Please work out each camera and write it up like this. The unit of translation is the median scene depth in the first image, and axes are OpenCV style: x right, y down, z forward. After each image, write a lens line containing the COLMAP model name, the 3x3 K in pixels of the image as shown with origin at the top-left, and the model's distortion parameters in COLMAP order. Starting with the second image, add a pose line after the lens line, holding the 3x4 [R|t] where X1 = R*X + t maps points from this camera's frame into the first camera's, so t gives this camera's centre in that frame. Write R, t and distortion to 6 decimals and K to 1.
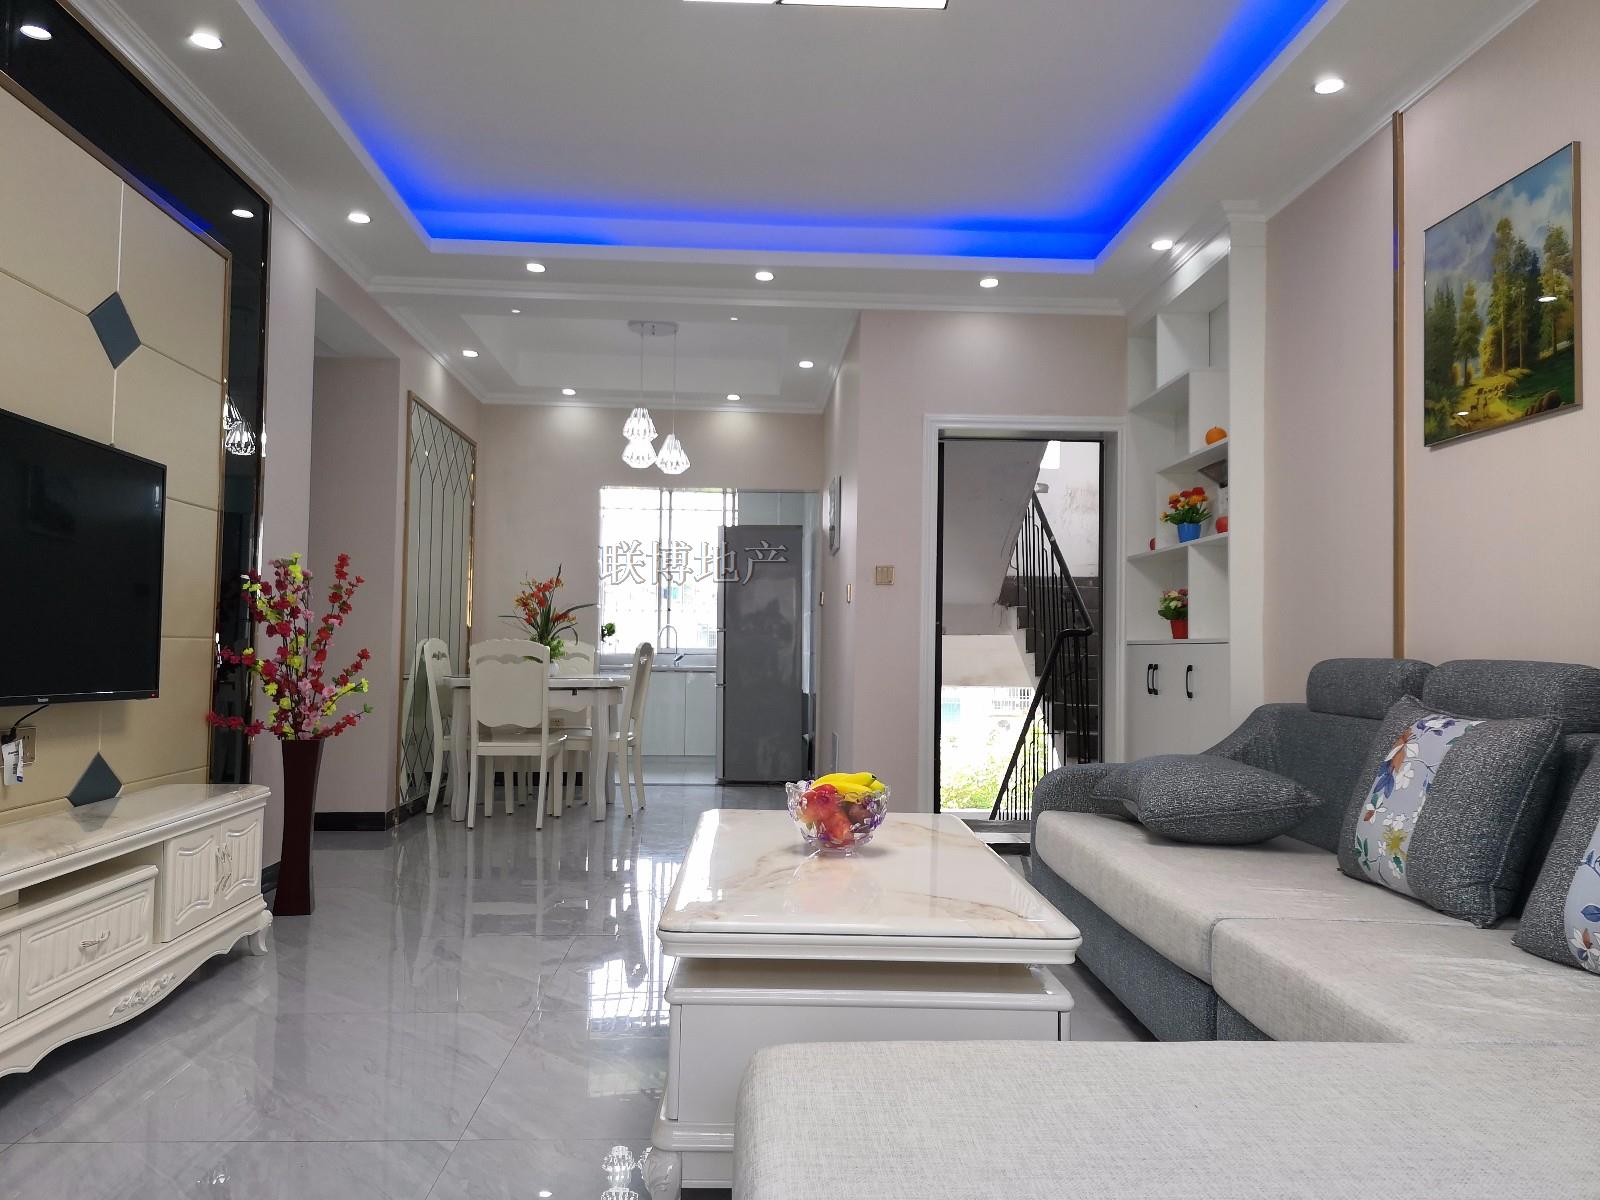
lens RADIAL K [[1204.3, 0, 800.0], [0, 1204.3, 600.0], [0, 0, 1]] dist [0.060263, -0.089404]
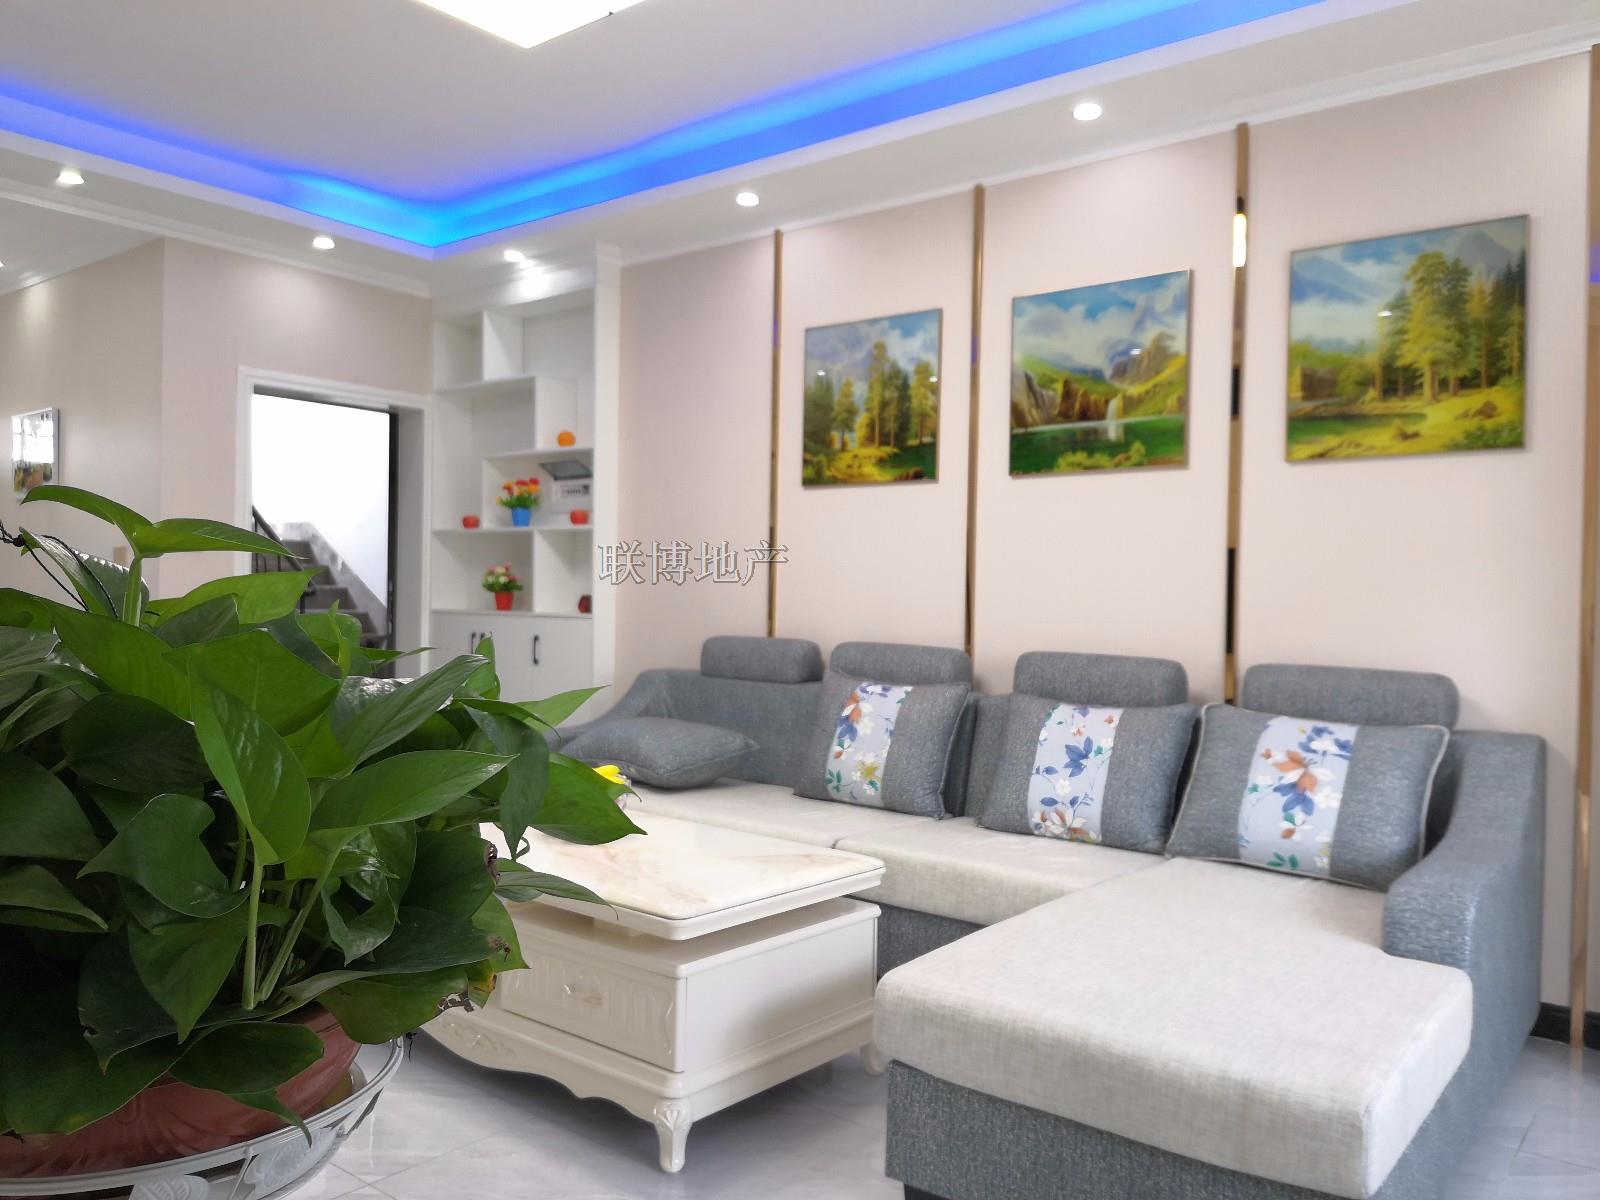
lens RADIAL K [[1204.3, 0, 800.0], [0, 1204.3, 600.0], [0, 0, 1]] dist [0.060263, -0.089404]
pose [[0.657824, -0.003868, 0.753162, -0.576850], [-0.041591, 0.998274, 0.041454, -0.057423], [-0.752022, -0.058594, 0.656528, 0.093626]]
